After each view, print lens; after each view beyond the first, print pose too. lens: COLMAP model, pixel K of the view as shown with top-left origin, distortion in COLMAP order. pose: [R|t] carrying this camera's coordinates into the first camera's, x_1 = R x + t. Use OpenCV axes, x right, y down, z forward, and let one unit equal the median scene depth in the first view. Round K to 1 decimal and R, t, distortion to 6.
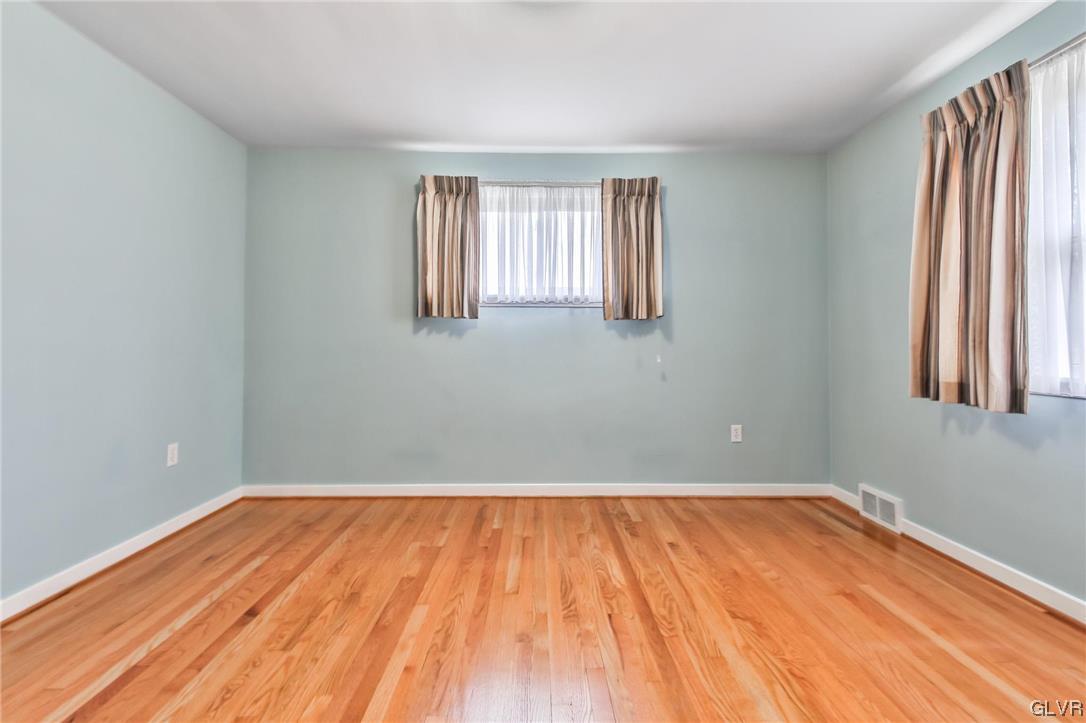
lens RADIAL K [[499.7, 0, 540.3], [0, 499.7, 333.9], [0, 0, 1]] dist [0.011466, -0.000469]
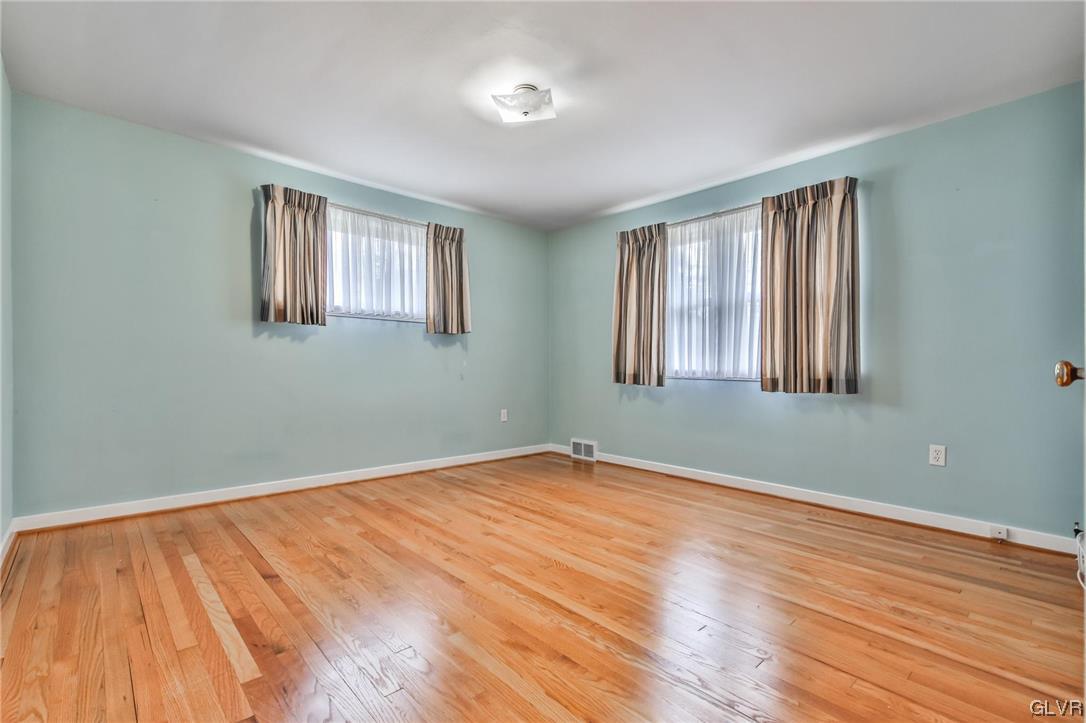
lens RADIAL K [[497.1, 0, 529.8], [0, 497.1, 356.5], [0, 0, 1]] dist [0.009500, -0.000641]
pose [[0.751247, 0.017013, 0.659801, -0.628828], [-0.024659, 0.999693, 0.002300, 0.028318], [-0.659560, -0.017998, 0.751437, -0.161099]]
